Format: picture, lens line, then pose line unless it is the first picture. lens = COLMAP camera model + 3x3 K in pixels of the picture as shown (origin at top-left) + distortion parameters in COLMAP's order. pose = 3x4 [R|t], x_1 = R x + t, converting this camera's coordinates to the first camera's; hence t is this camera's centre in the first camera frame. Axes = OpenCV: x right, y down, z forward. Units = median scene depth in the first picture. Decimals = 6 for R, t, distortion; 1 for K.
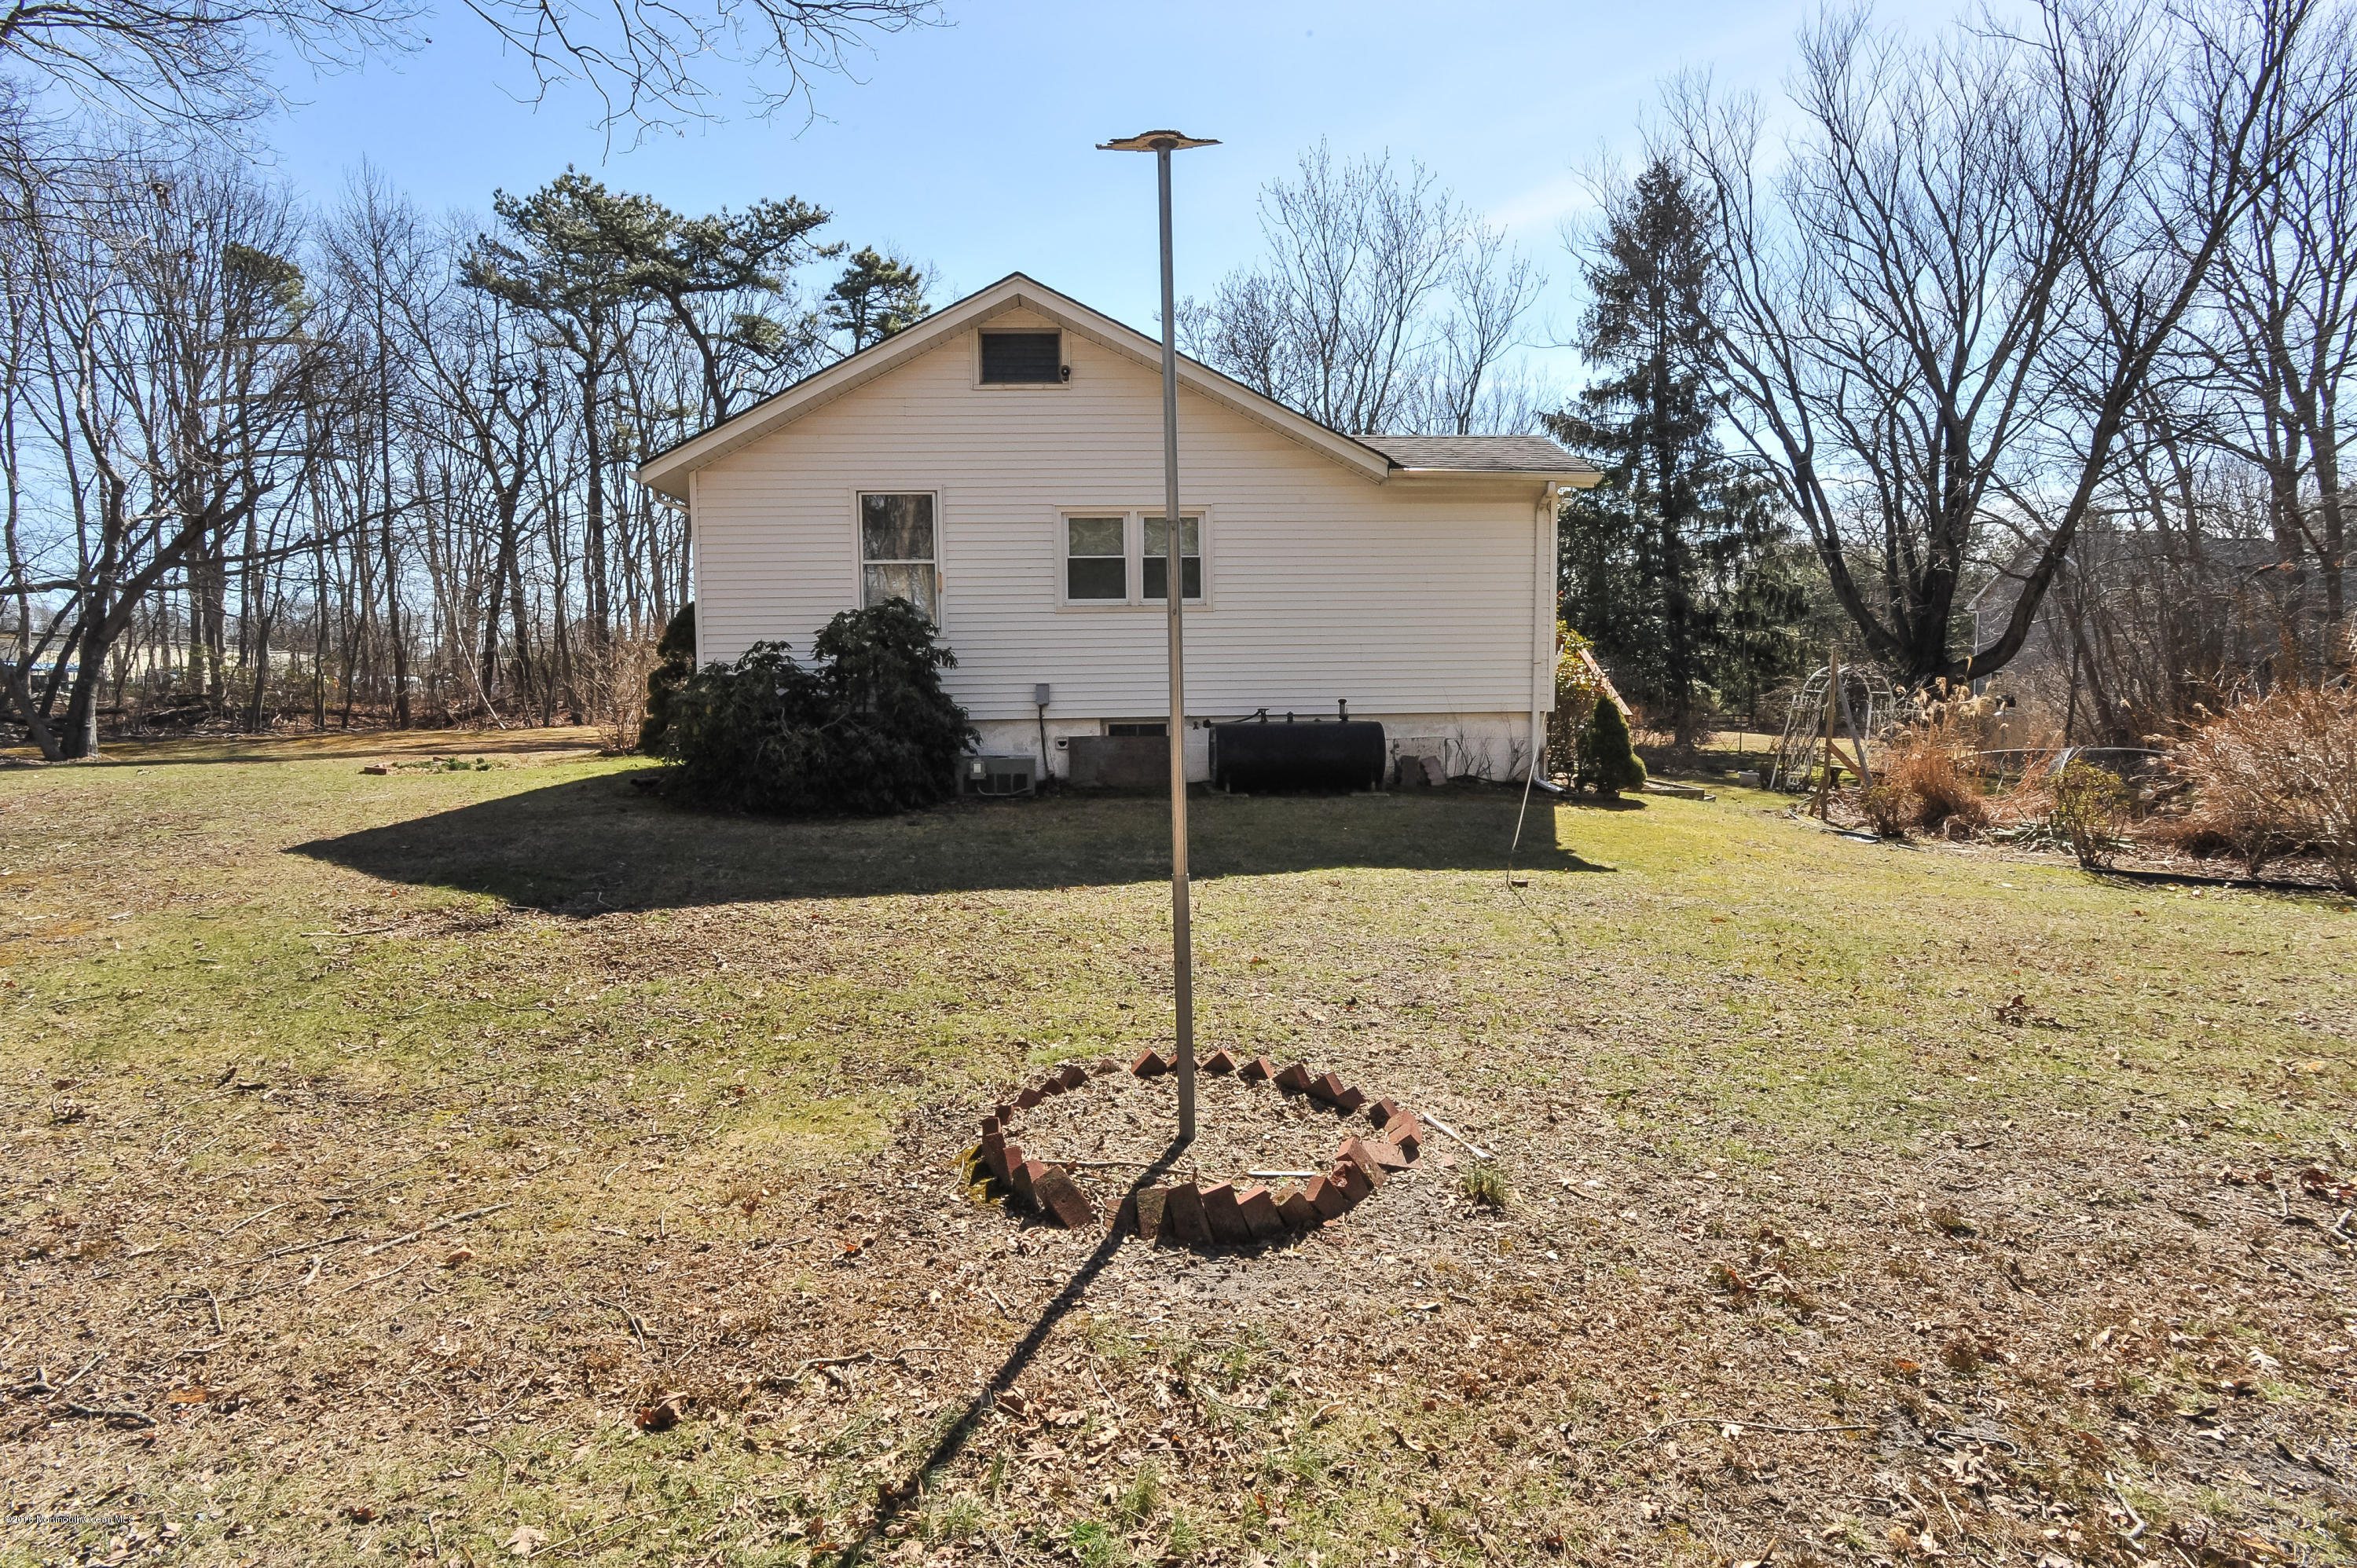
lens RADIAL K [[1160.1, 0, 1178.5], [0, 1160.1, 784.0], [0, 0, 1]] dist [-0.009975, -0.002728]
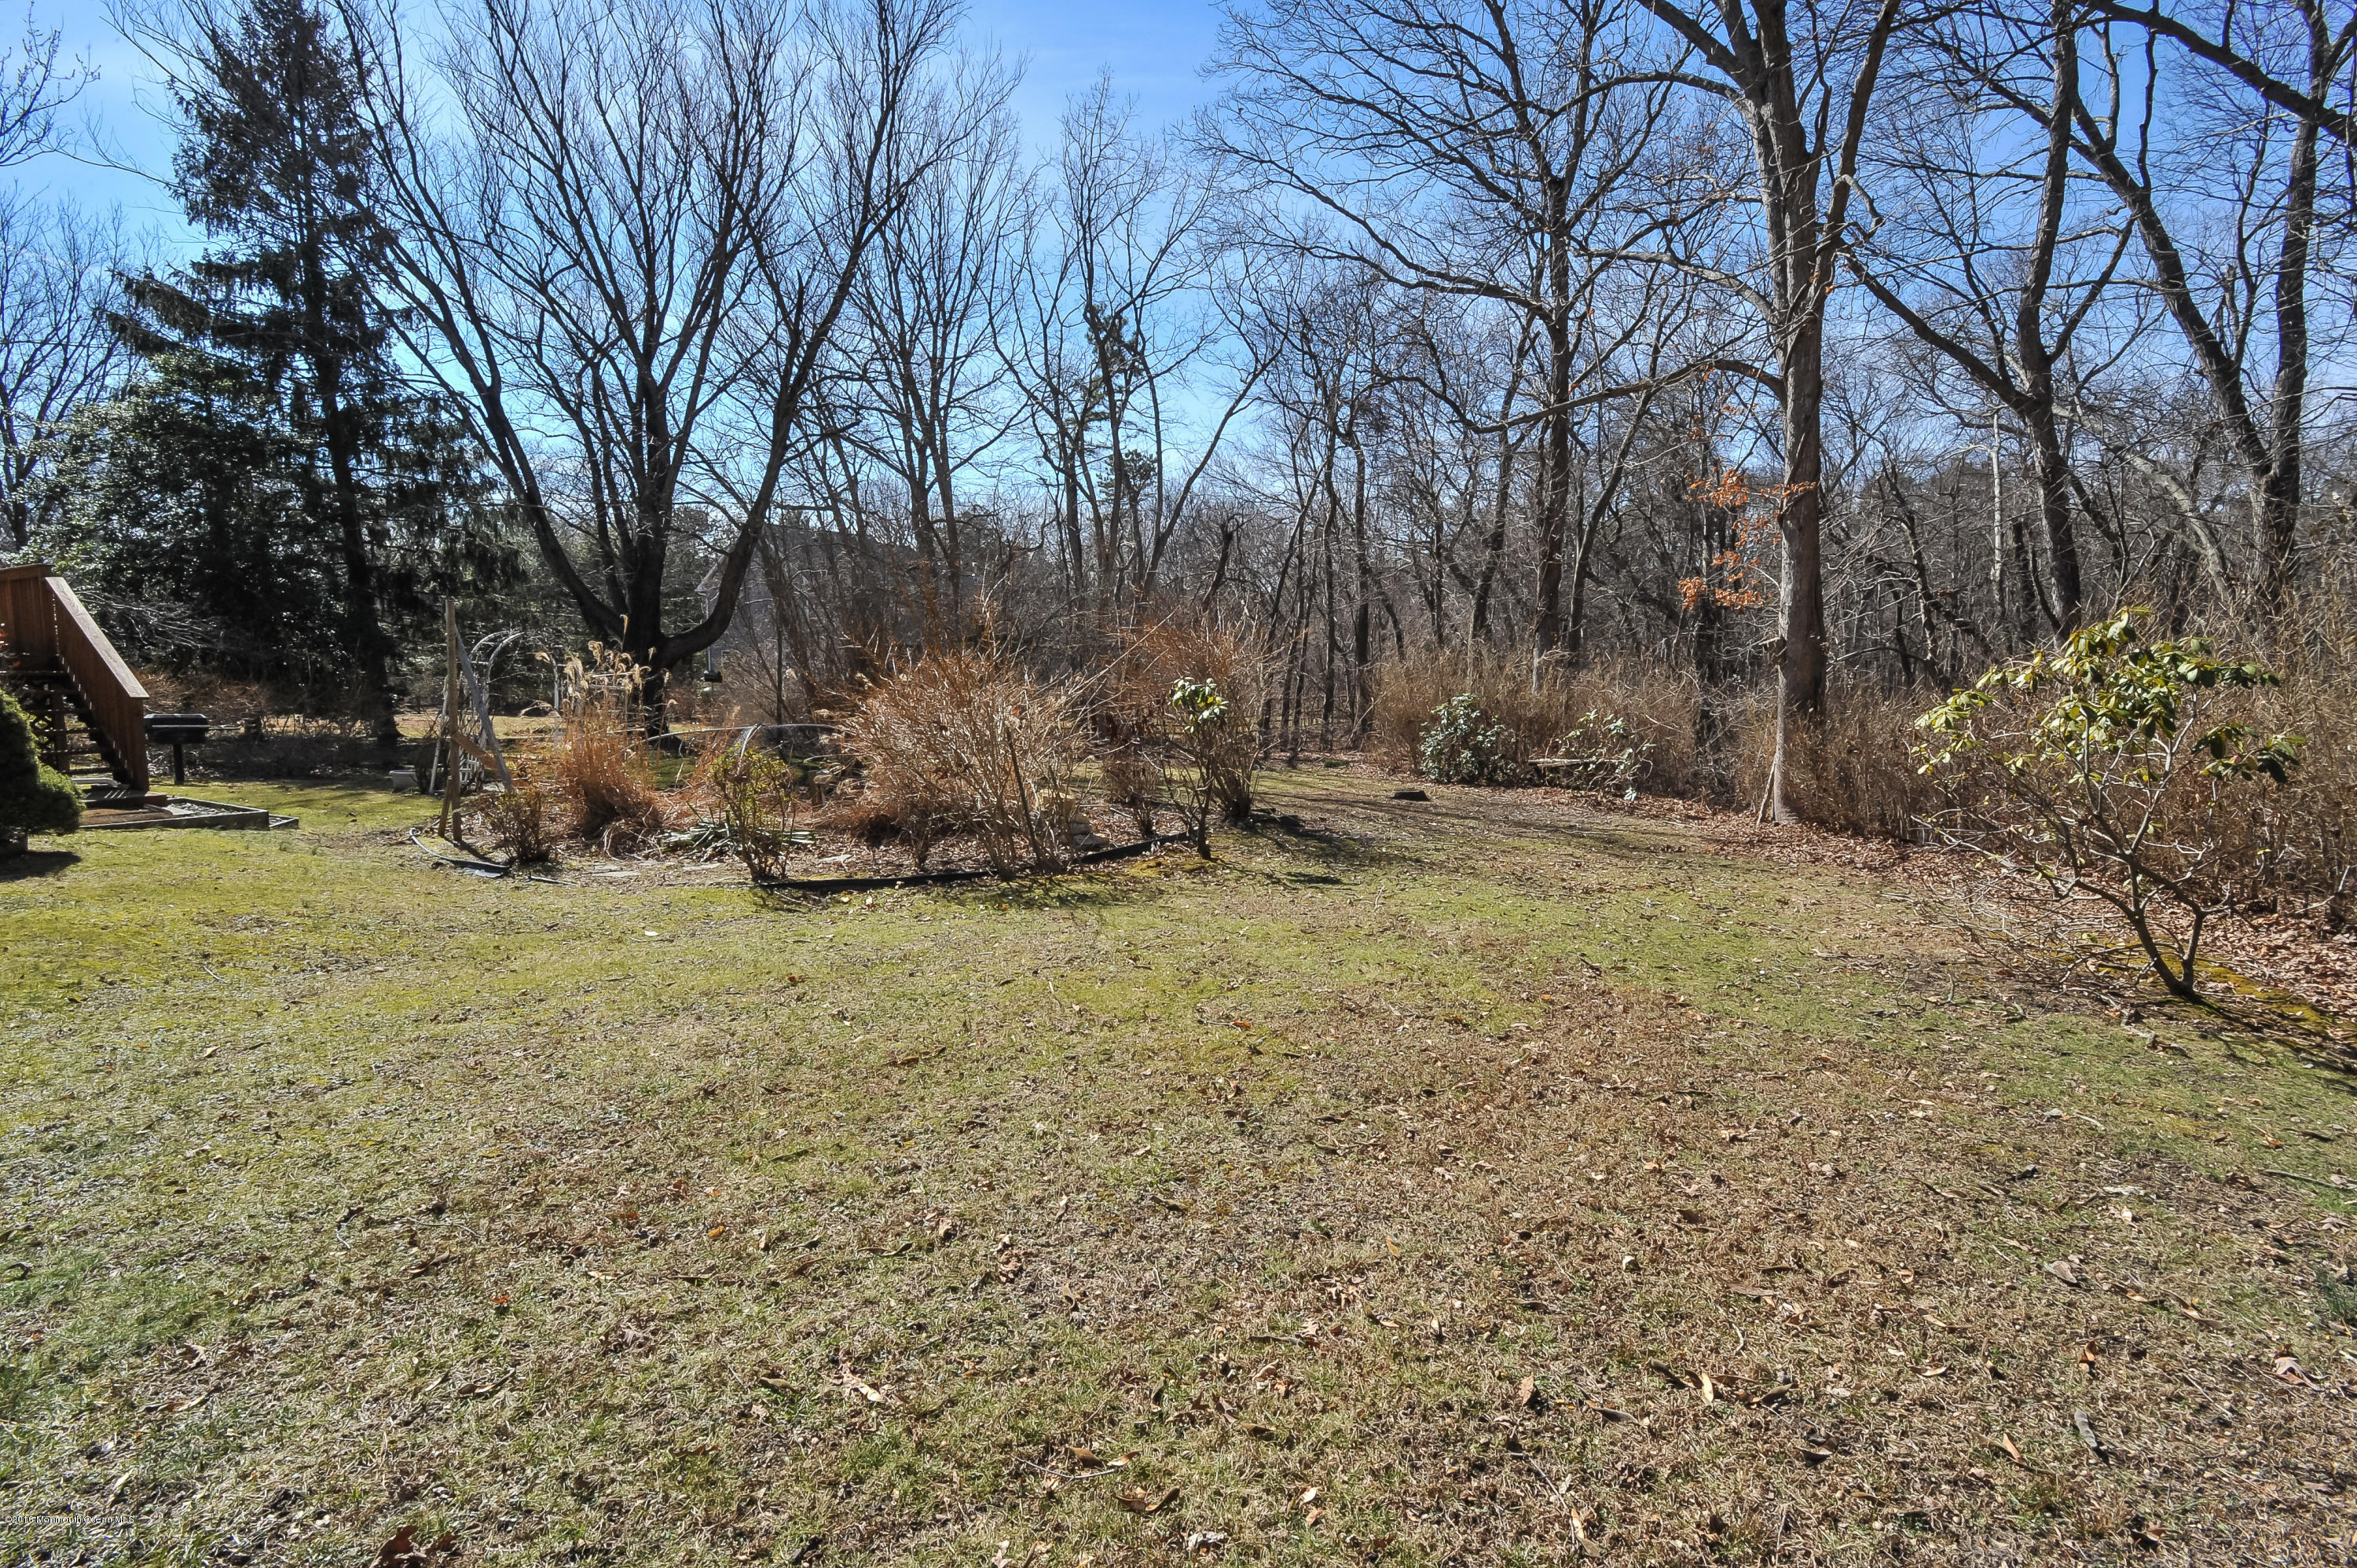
lens RADIAL K [[1160.1, 0, 1178.5], [0, 1160.1, 784.0], [0, 0, 1]] dist [-0.009975, -0.002728]
pose [[0.561073, -0.075356, 0.824329, 0.101248], [0.062164, 0.996871, 0.048817, -0.004733], [-0.825429, 0.023854, 0.564002, 0.105827]]
